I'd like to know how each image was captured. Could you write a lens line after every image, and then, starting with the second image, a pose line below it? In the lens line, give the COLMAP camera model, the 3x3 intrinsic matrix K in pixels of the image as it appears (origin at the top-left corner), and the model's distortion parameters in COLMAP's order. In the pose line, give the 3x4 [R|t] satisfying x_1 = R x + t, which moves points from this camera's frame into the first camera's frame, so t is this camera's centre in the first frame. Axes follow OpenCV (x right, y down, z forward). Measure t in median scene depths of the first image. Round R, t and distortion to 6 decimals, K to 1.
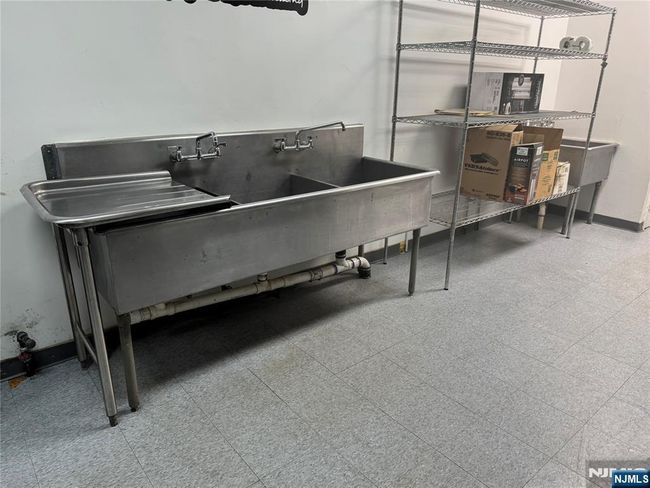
lens RADIAL K [[461.9, 0, 327.5], [0, 461.9, 246.0], [0, 0, 1]] dist [0.022587, -0.031408]
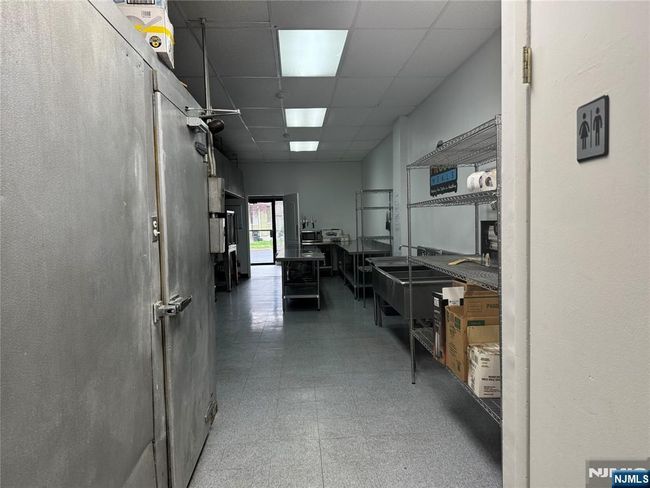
lens RADIAL K [[461.9, 0, 324.9], [0, 461.9, 243.4], [0, 0, 1]] dist [0.022587, -0.031408]
pose [[-0.601738, 0.040516, -0.797665, 1.220442], [-0.249160, 0.939350, 0.235673, -0.441083], [0.758835, 0.340559, -0.555148, 1.206923]]
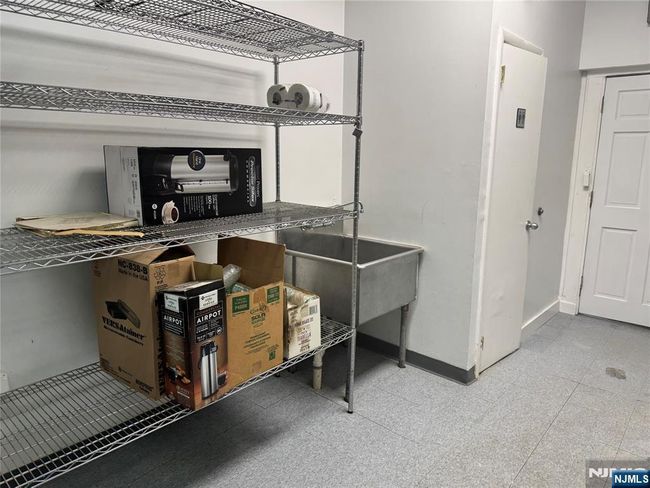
lens RADIAL K [[461.9, 0, 320.4], [0, 461.9, 241.0], [0, 0, 1]] dist [0.022587, -0.031408]
pose [[0.988970, -0.031639, 0.144698, 0.469882], [0.052191, 0.988701, -0.140520, -0.178321], [-0.138617, 0.146522, 0.979447, 0.458457]]
